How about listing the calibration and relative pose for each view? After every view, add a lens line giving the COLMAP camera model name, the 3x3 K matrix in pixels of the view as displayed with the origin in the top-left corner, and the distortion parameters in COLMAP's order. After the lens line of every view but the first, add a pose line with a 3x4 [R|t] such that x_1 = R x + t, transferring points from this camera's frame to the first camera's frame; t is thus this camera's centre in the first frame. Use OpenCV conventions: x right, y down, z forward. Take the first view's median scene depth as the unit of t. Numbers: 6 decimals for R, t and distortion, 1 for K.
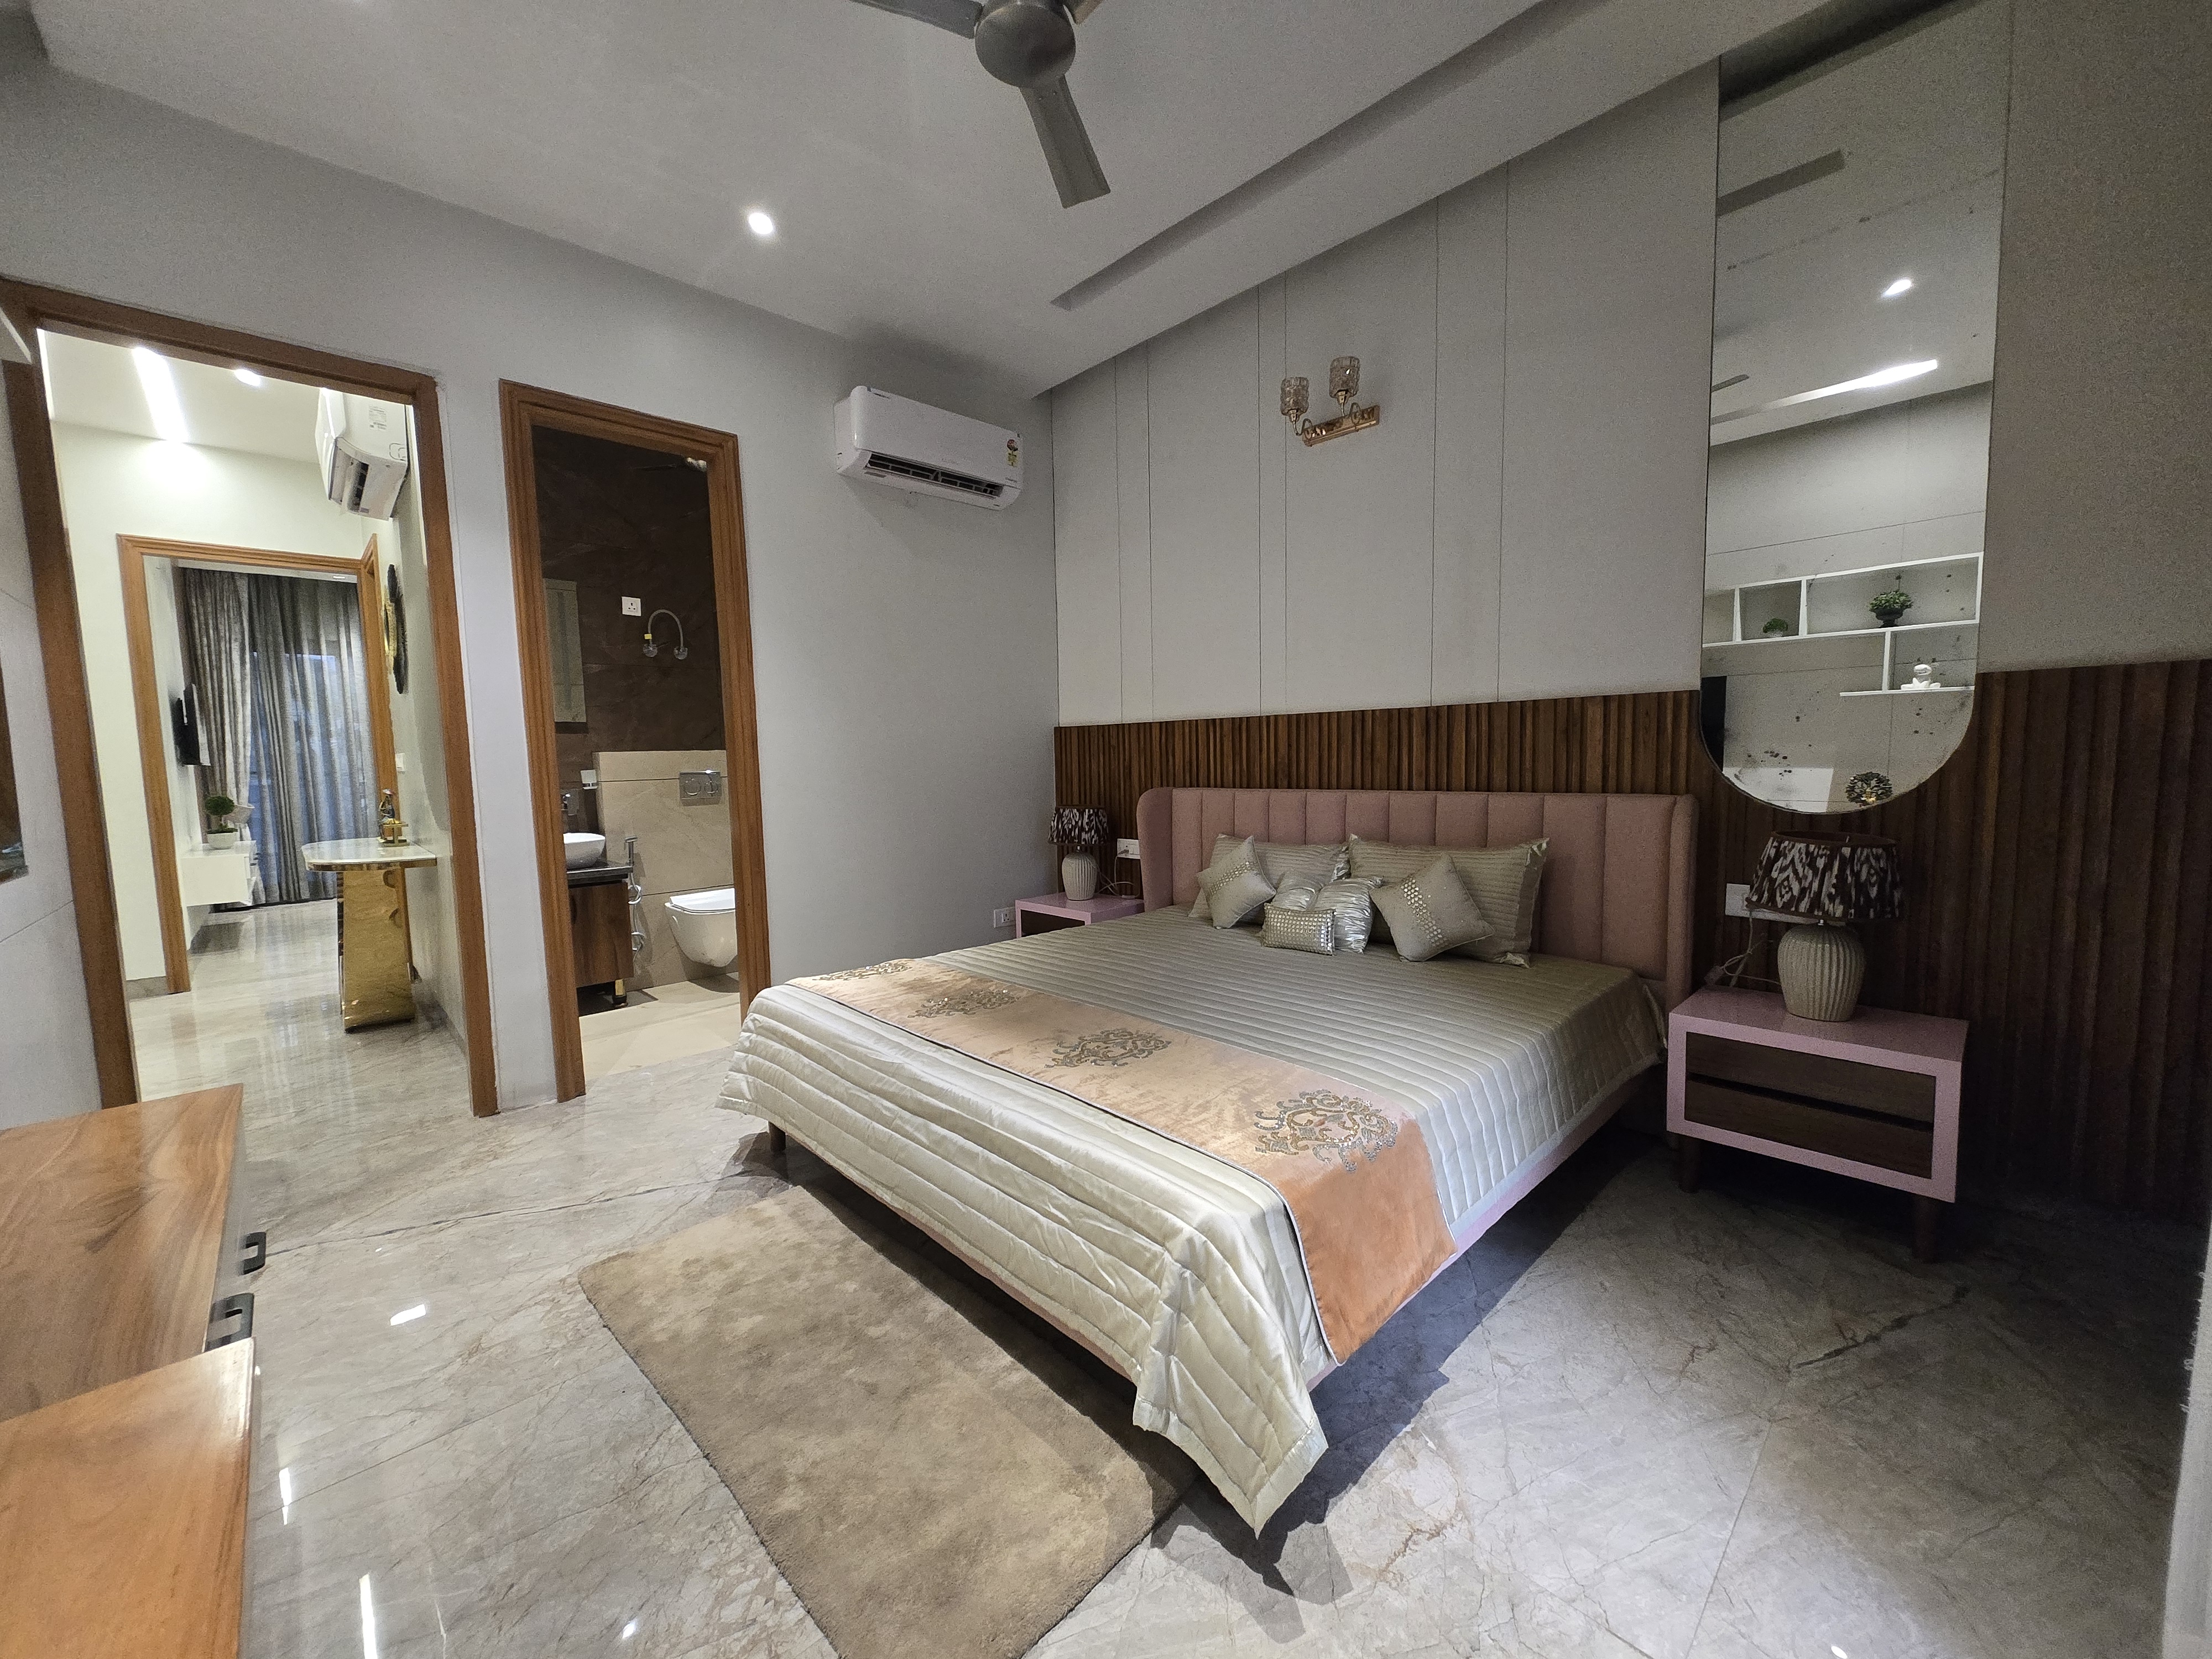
lens RADIAL K [[858.5, 0, 1112.0], [0, 858.5, 833.0], [0, 0, 1]] dist [-0.001644, -0.000293]
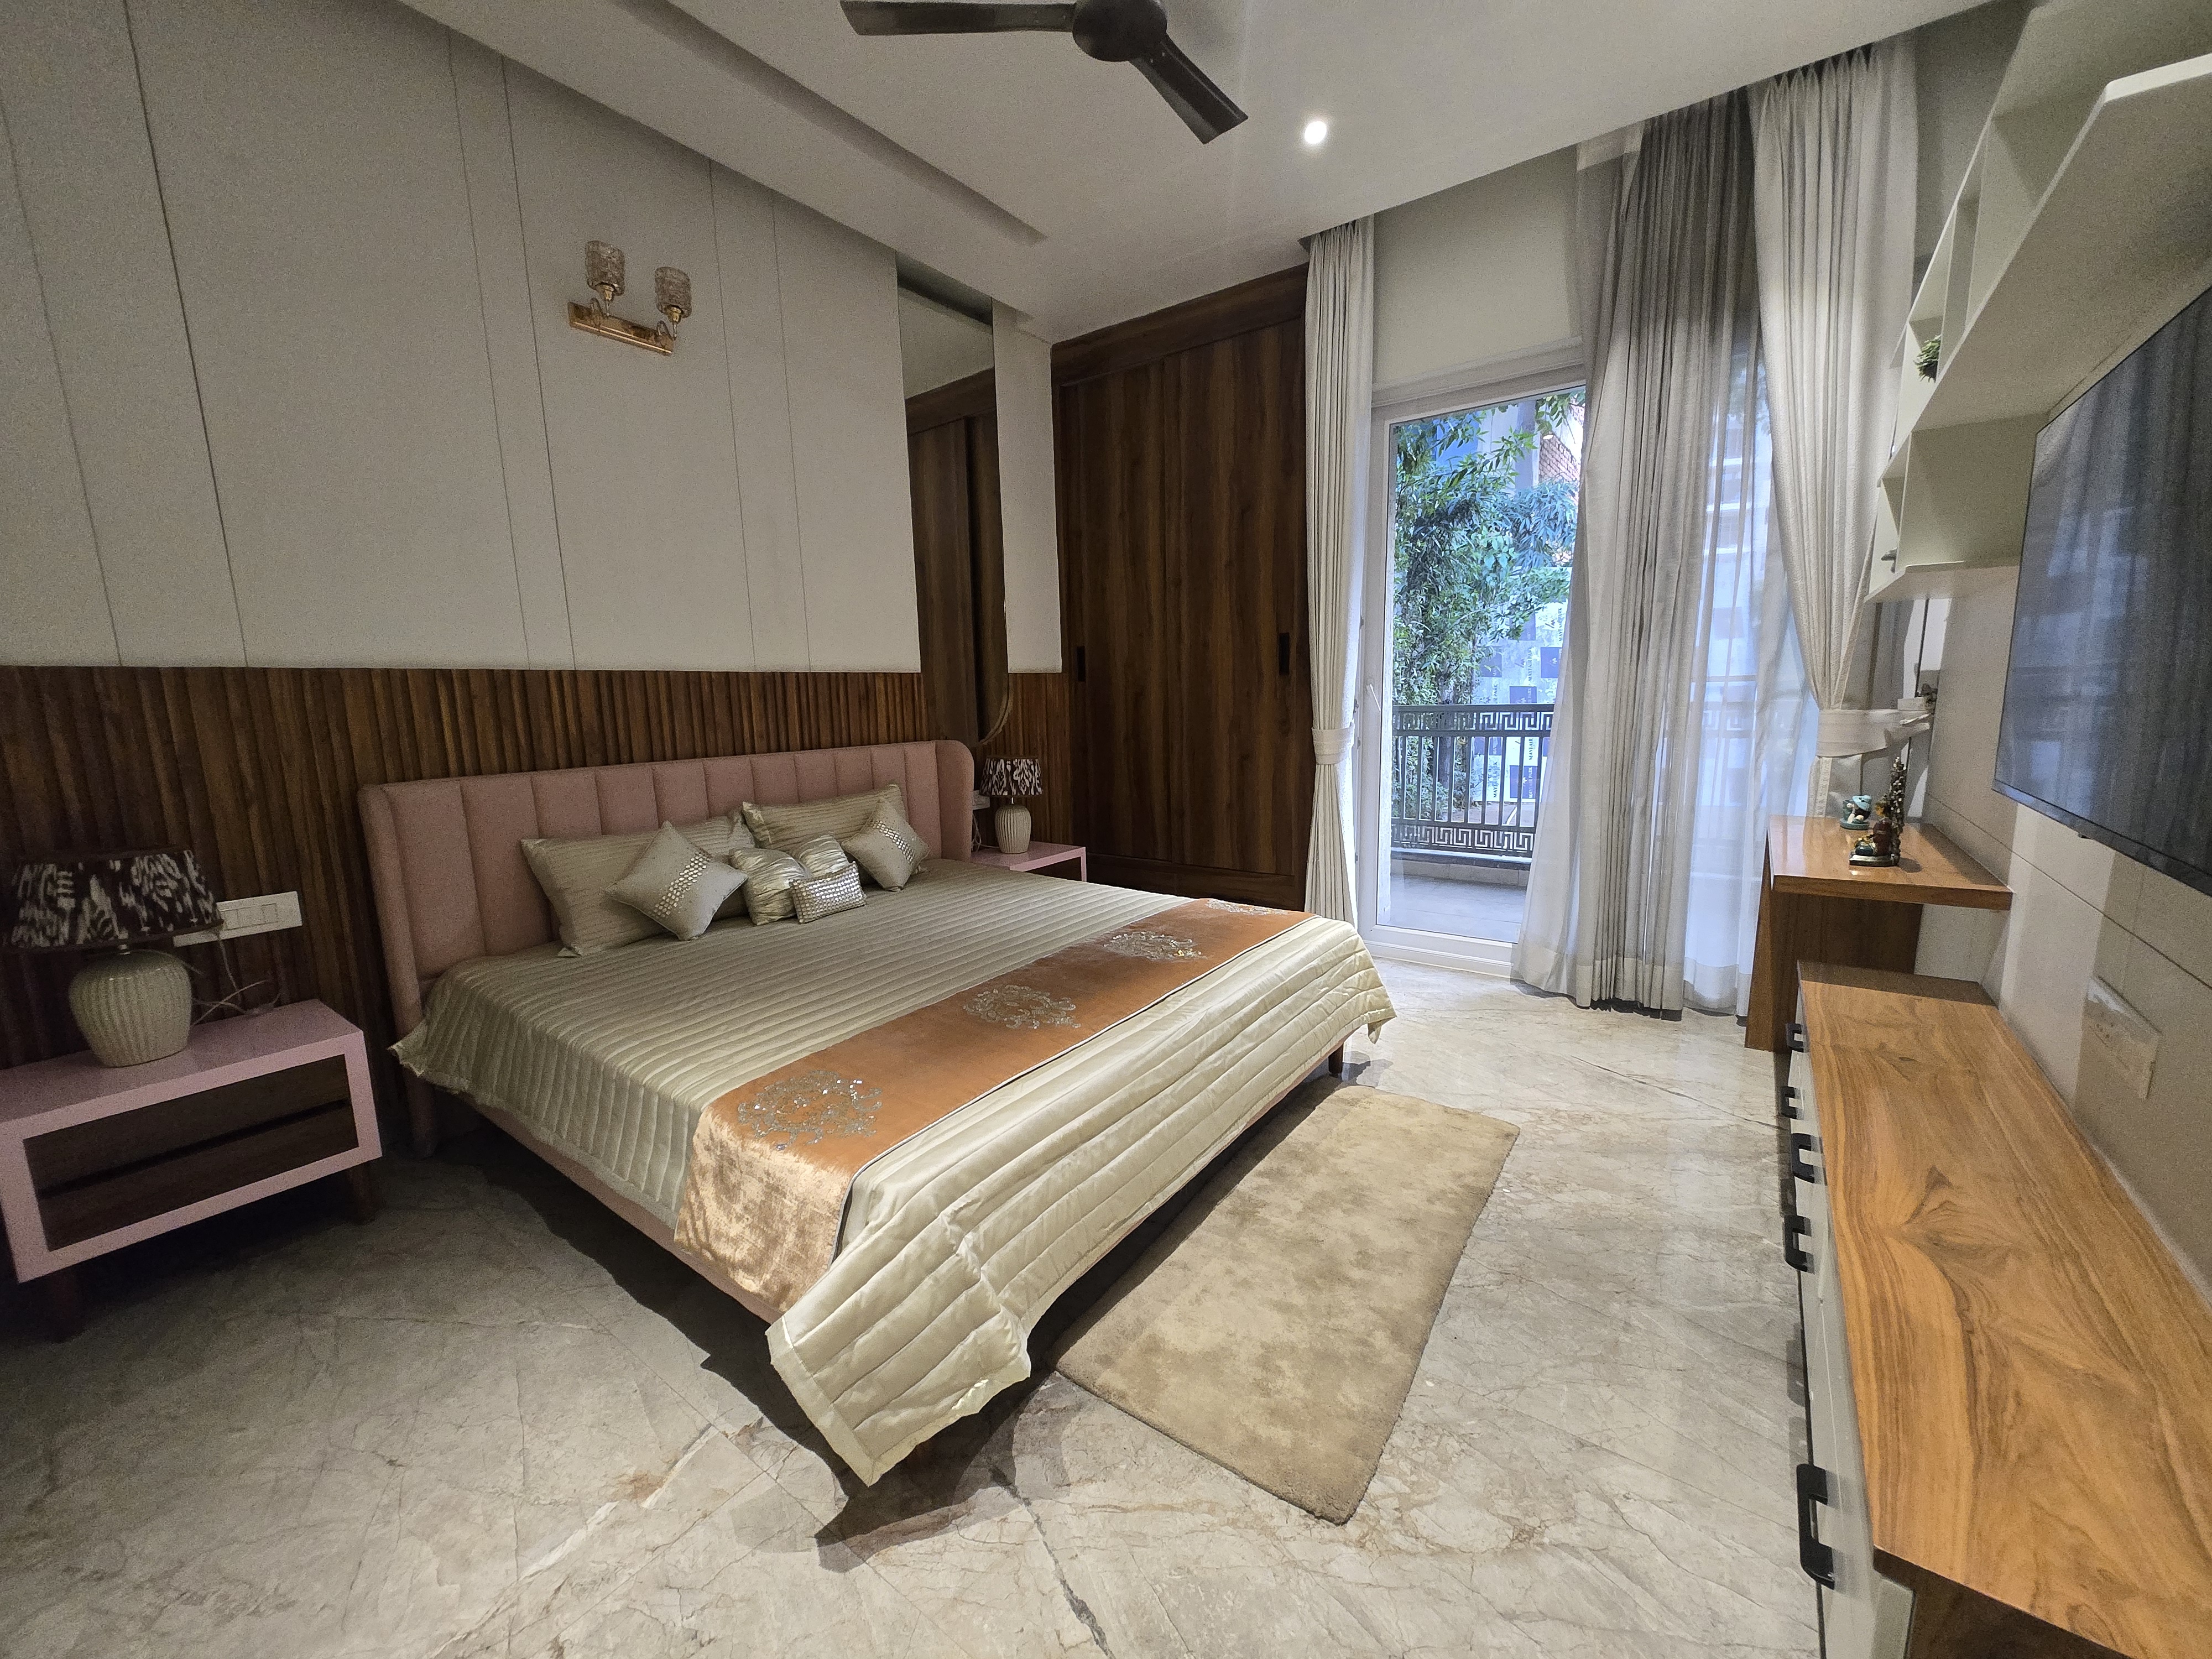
lens RADIAL K [[879.6, 0, 1108.3], [0, 879.6, 829.0], [0, 0, 1]] dist [0.000741, -0.000147]
pose [[-0.172592, -0.118494, 0.977840, -0.837872], [0.122589, 0.982435, 0.140688, -0.065512], [-0.977335, 0.144154, -0.155034, 0.864254]]
